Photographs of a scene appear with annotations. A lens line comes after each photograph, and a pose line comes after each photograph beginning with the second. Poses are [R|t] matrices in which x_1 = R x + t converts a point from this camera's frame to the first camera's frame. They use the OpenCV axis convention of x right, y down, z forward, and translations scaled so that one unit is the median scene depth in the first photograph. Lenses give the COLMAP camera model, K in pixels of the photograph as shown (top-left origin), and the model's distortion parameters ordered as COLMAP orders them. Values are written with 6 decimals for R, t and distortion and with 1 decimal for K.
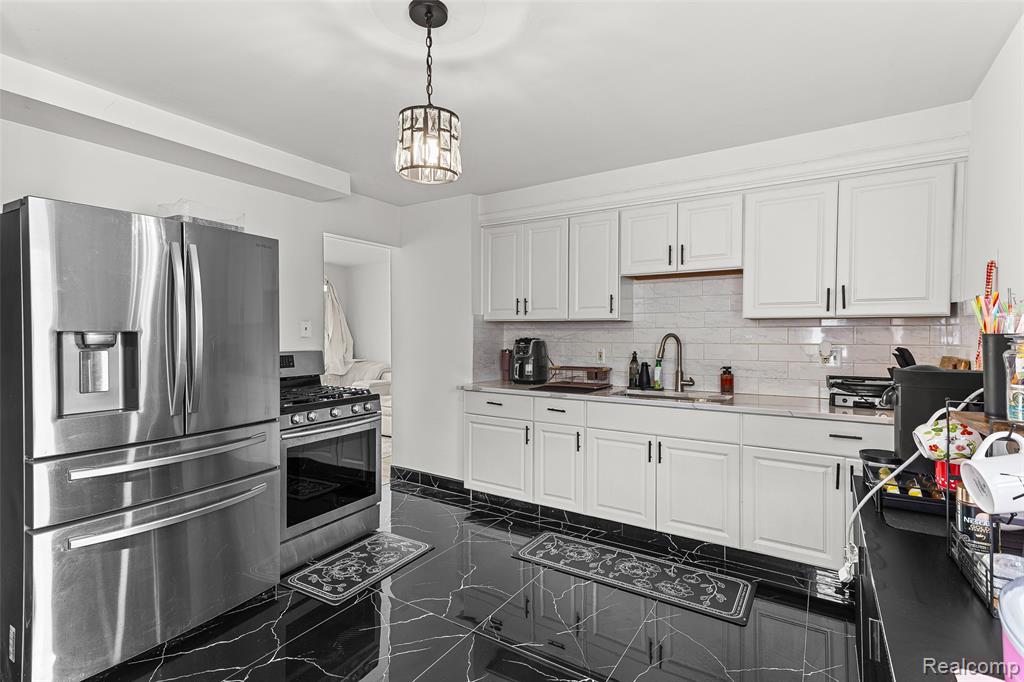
lens RADIAL K [[490.7, 0, 487.6], [0, 490.7, 338.1], [0, 0, 1]] dist [0.021597, 0.002776]
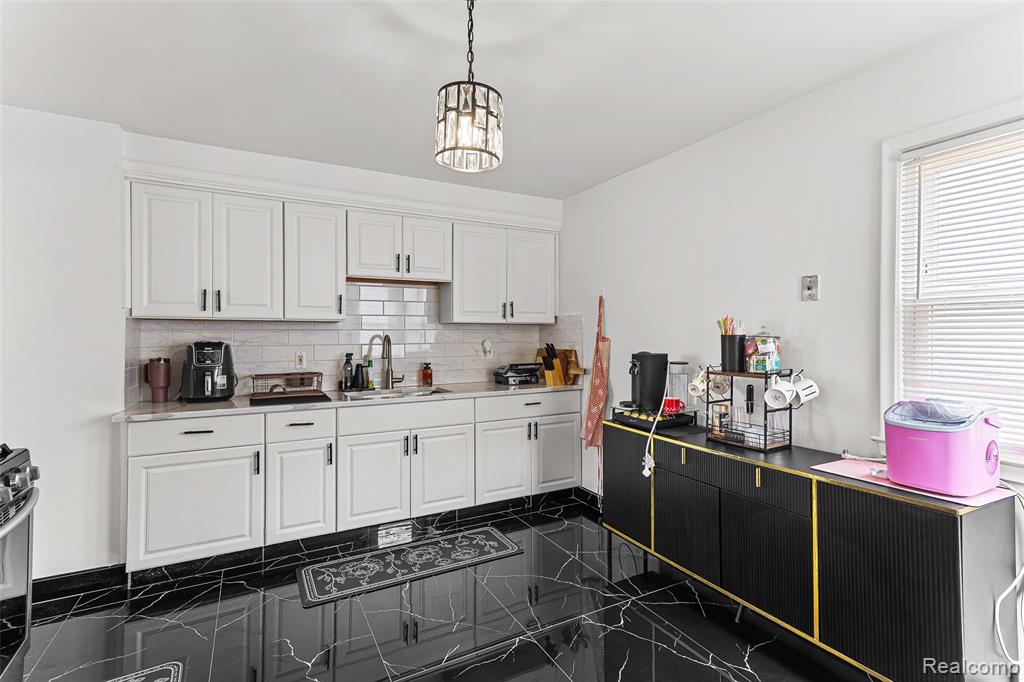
lens RADIAL K [[490.7, 0, 509.7], [0, 490.7, 331.4], [0, 0, 1]] dist [0.021597, 0.002776]
pose [[0.466886, 0.001833, 0.884315, -0.468355], [0.010730, 0.999912, -0.007738, -0.006089], [-0.884252, 0.013102, 0.466826, 0.276571]]
